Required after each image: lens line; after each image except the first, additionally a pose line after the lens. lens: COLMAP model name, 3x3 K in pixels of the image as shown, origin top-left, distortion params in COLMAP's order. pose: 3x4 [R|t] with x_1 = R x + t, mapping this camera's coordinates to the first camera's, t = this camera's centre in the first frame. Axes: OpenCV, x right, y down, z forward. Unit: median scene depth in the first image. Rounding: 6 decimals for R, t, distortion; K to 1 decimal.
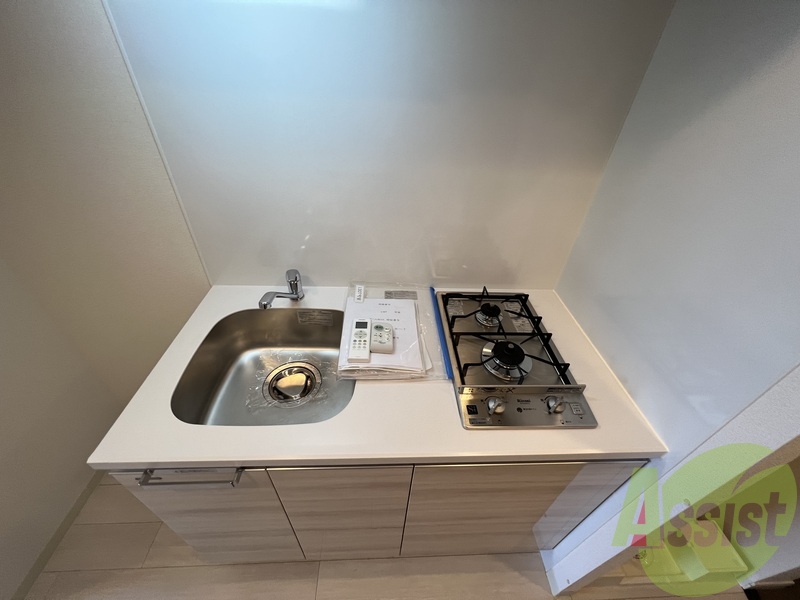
lens RADIAL K [[321.5, 0, 404.1], [0, 321.5, 301.8], [0, 0, 1]] dist [-0.002624, 0.000729]
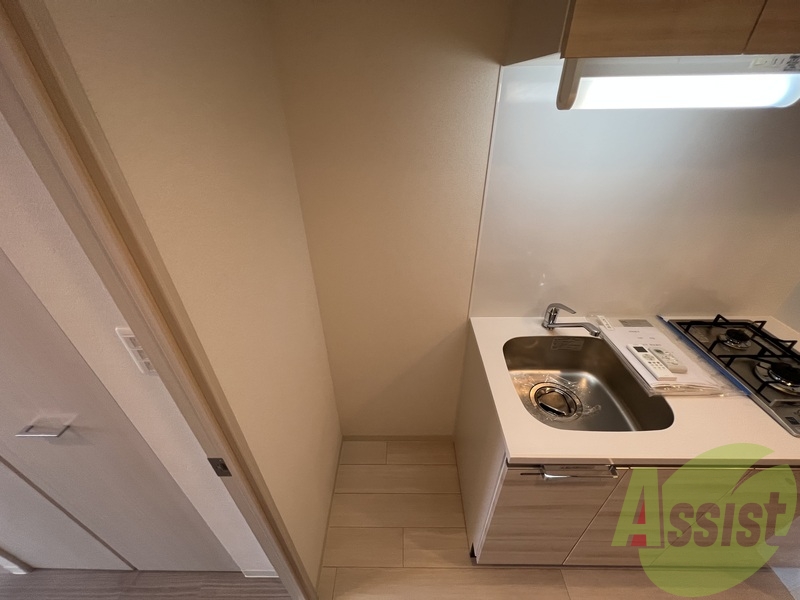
lens RADIAL K [[321.5, 0, 398.4], [0, 321.5, 301.3], [0, 0, 1]] dist [-0.002624, 0.000729]
pose [[0.996424, -0.021274, -0.081774, -0.827562], [0.014360, 0.996343, -0.084224, -0.015603], [0.083267, 0.082749, 0.993086, -0.238147]]
